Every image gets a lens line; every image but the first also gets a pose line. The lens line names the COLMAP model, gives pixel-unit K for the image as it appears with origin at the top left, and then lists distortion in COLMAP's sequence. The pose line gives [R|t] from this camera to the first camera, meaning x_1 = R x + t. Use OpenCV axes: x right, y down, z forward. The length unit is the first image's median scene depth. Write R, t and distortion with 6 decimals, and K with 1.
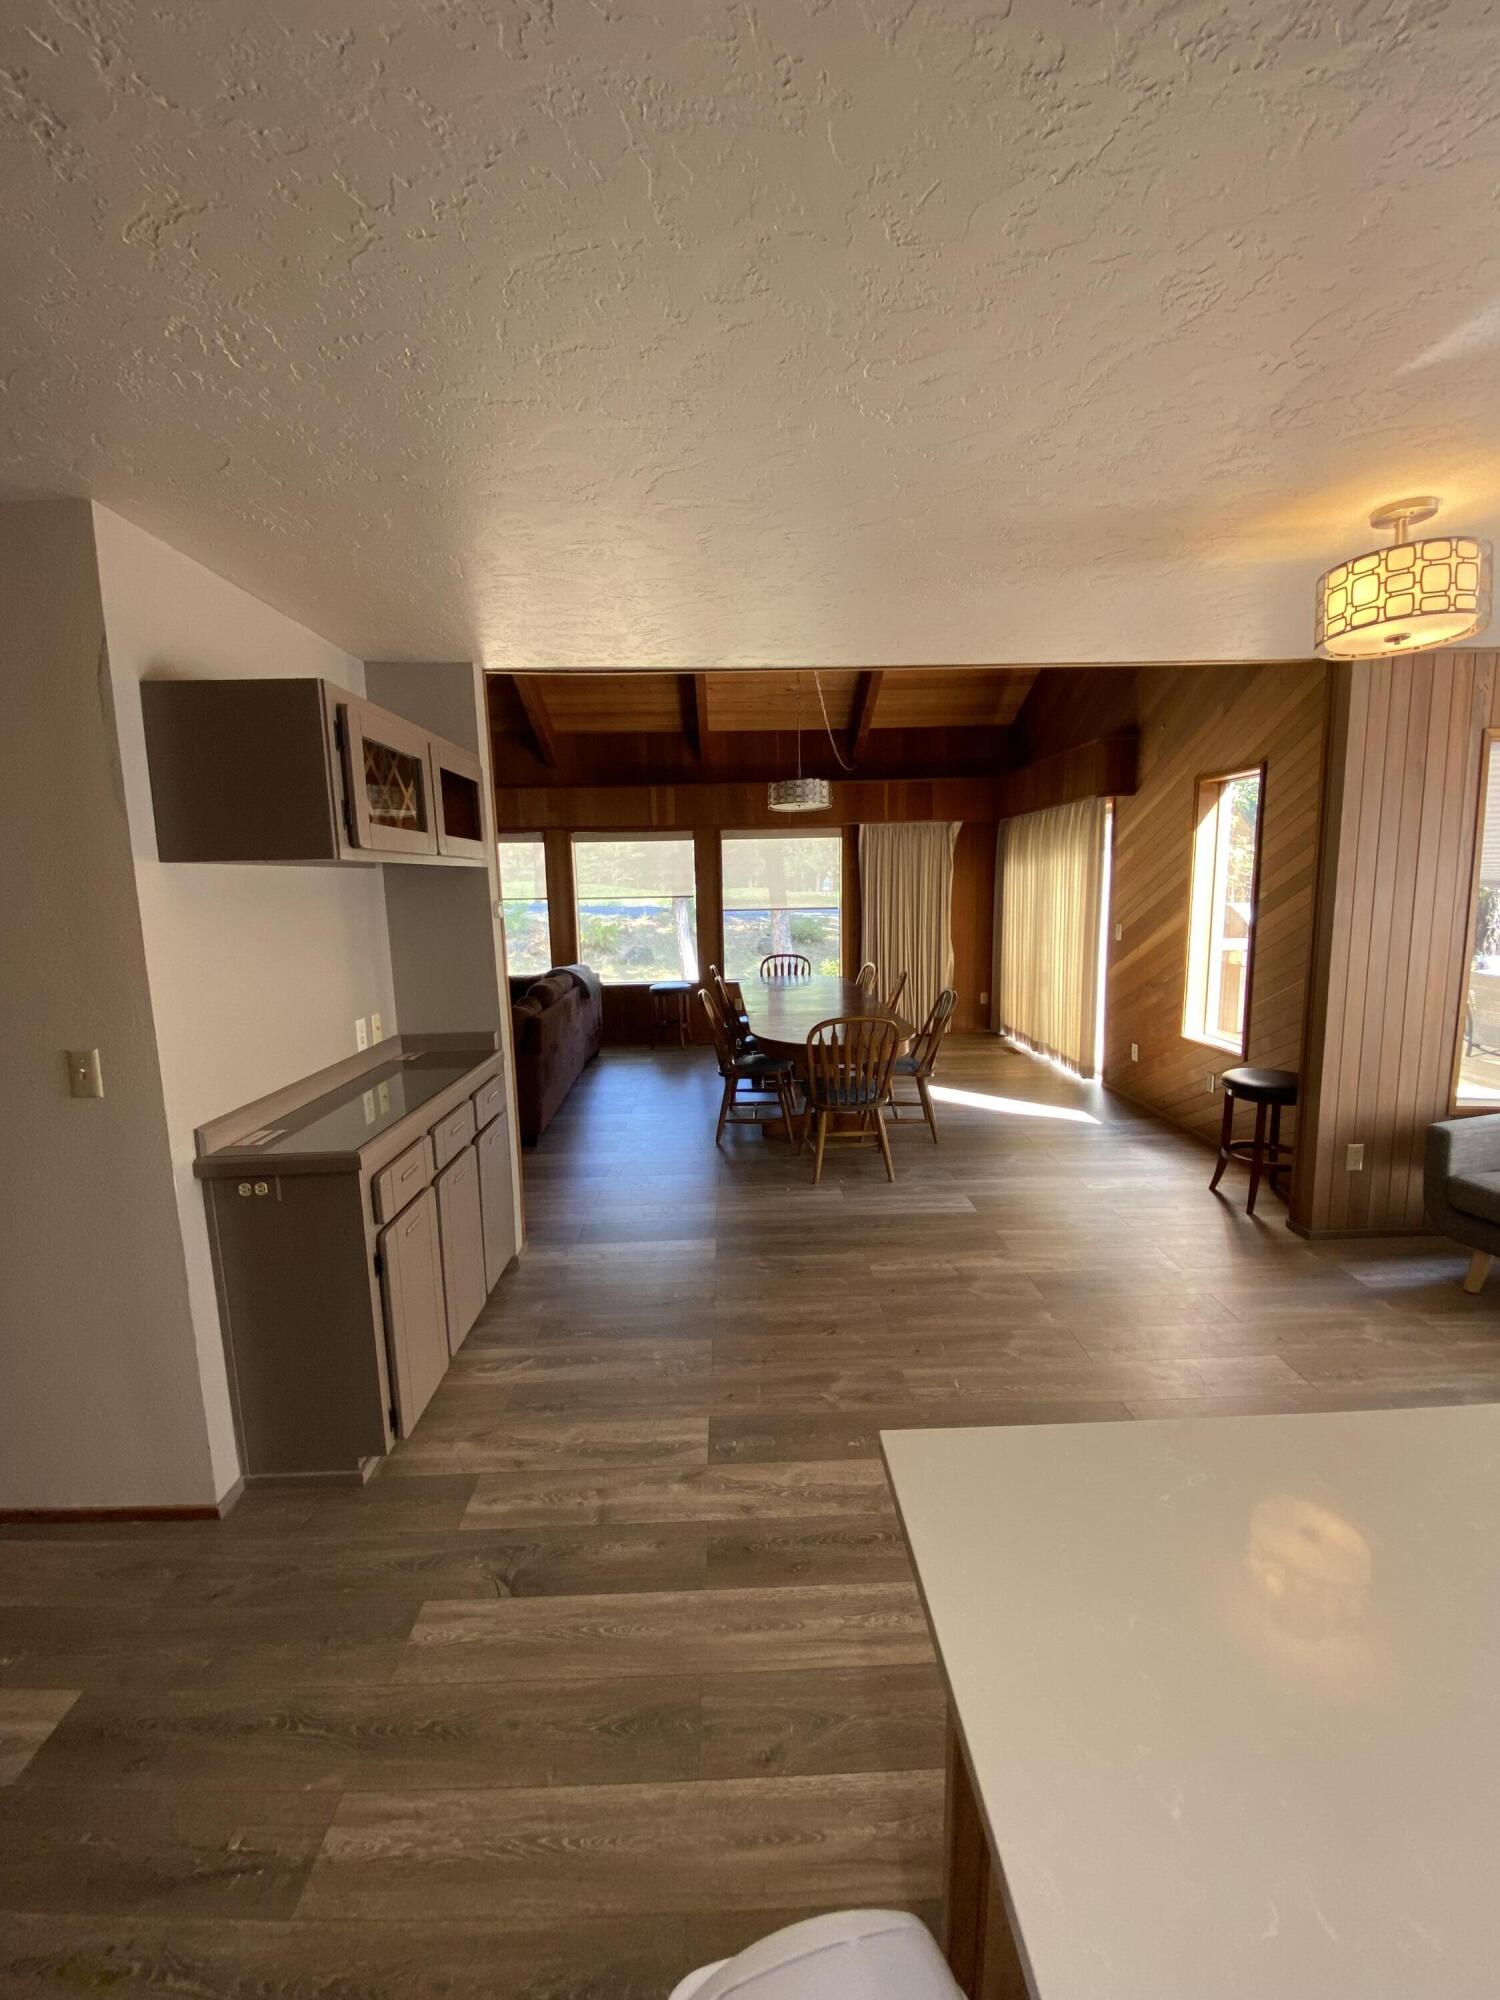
lens RADIAL K [[826.3, 0, 741.1], [0, 826.3, 999.8], [0, 0, 1]] dist [0.013890, -0.019035]
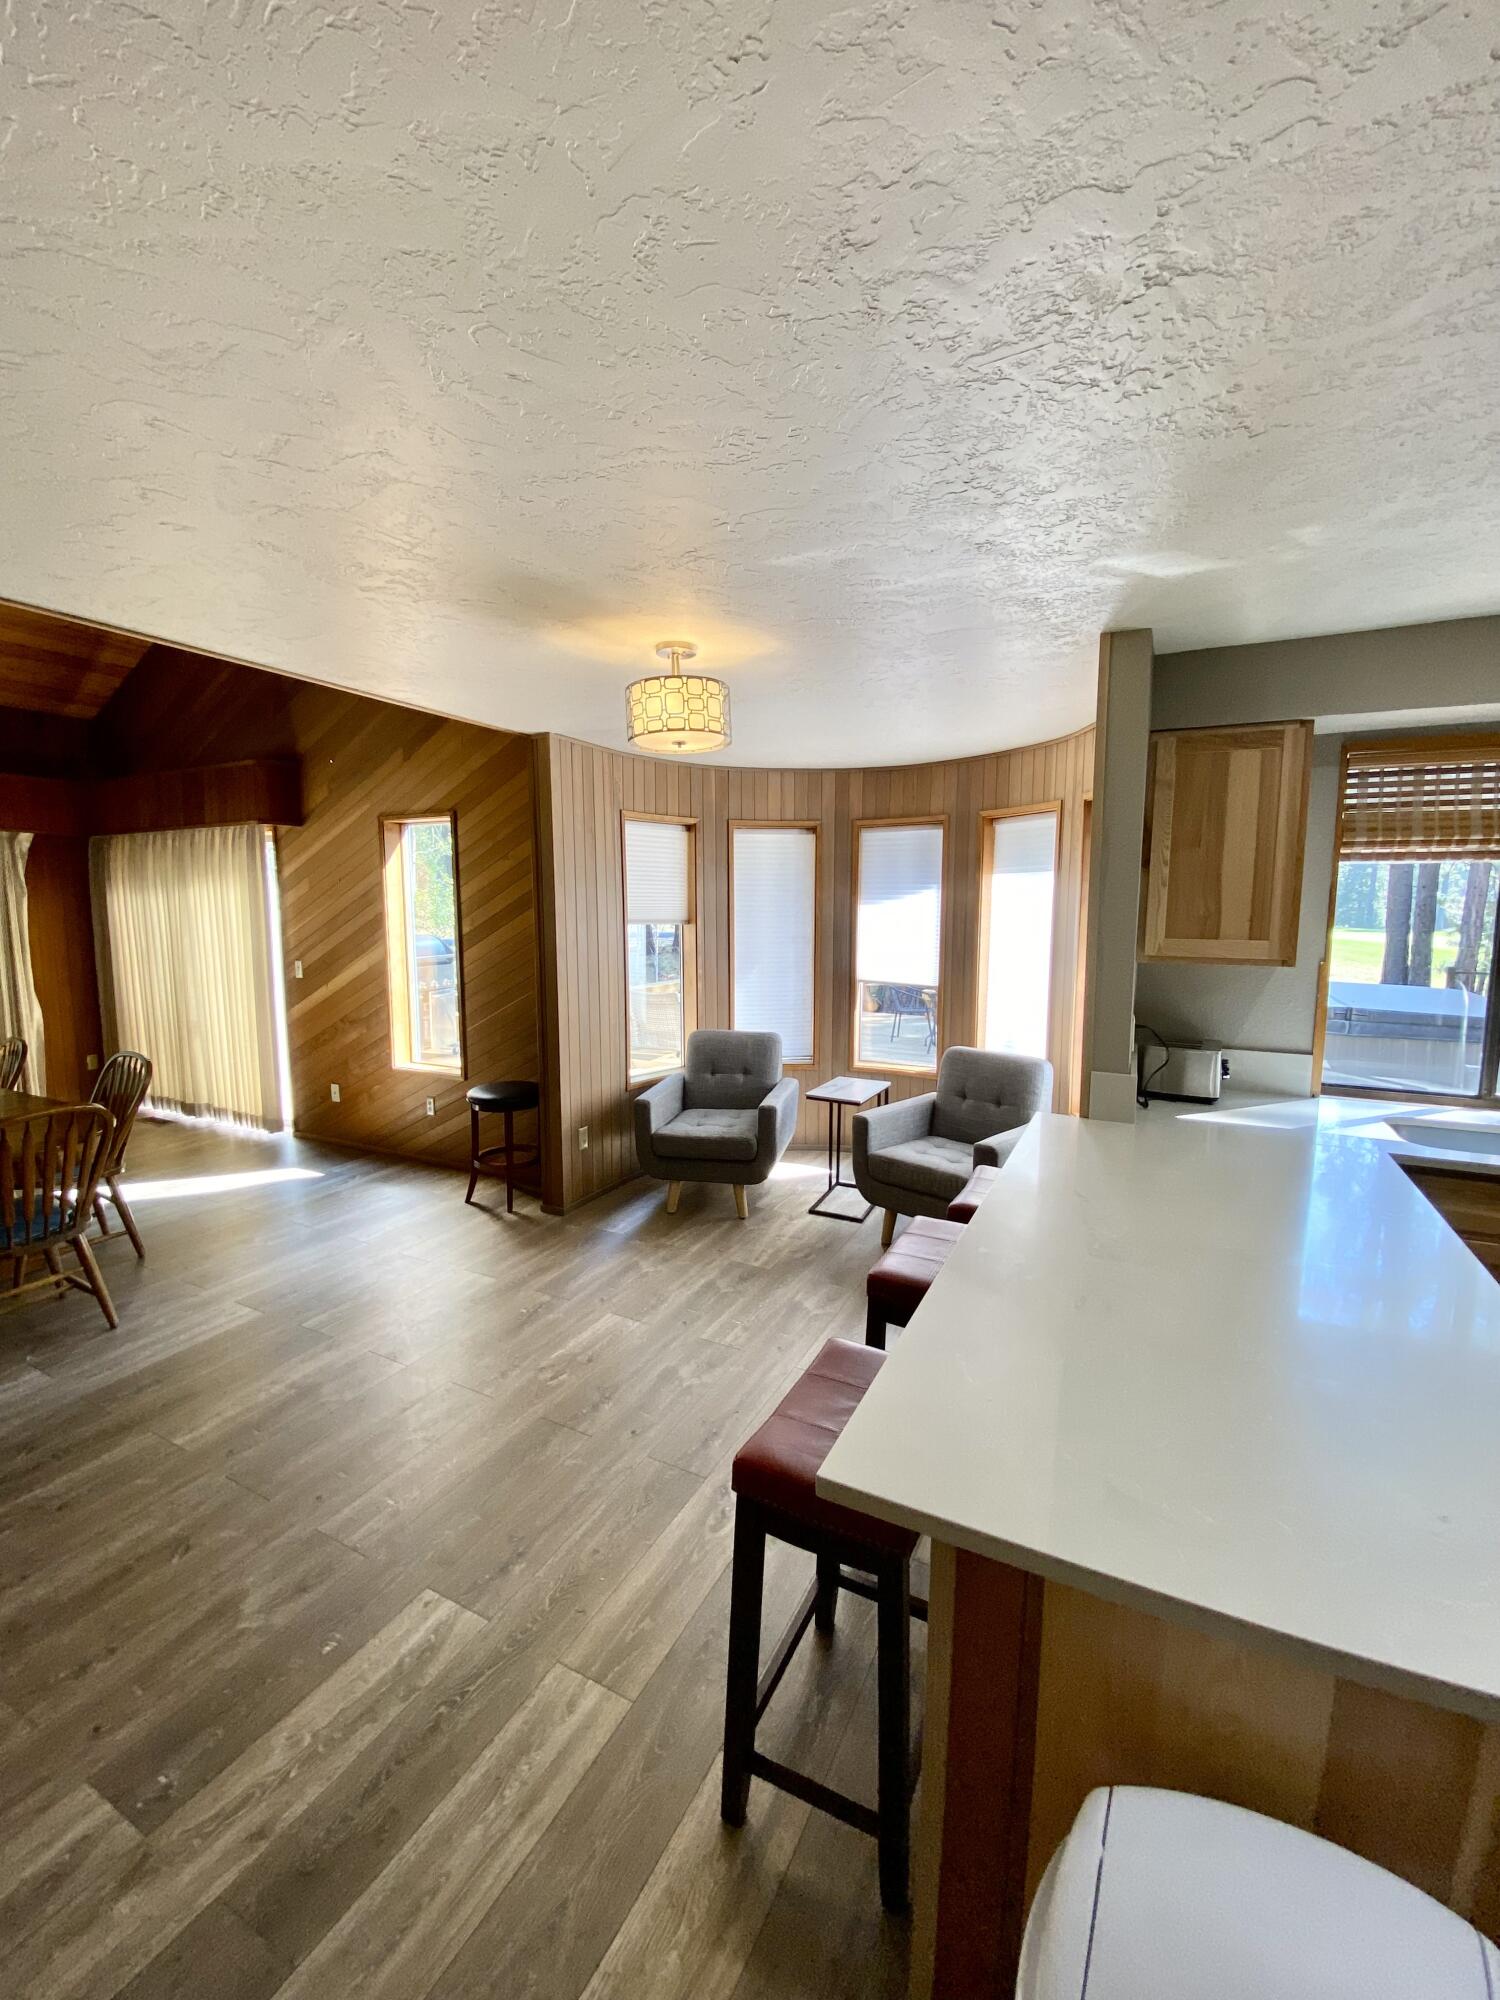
lens RADIAL K [[819.9, 0, 771.5], [0, 819.9, 998.5], [0, 0, 1]] dist [0.043538, -0.027788]
pose [[0.476740, -0.088310, 0.874597, -0.187421], [0.121942, 0.991965, 0.033691, -0.025803], [-0.870545, 0.090588, 0.483678, 0.134297]]
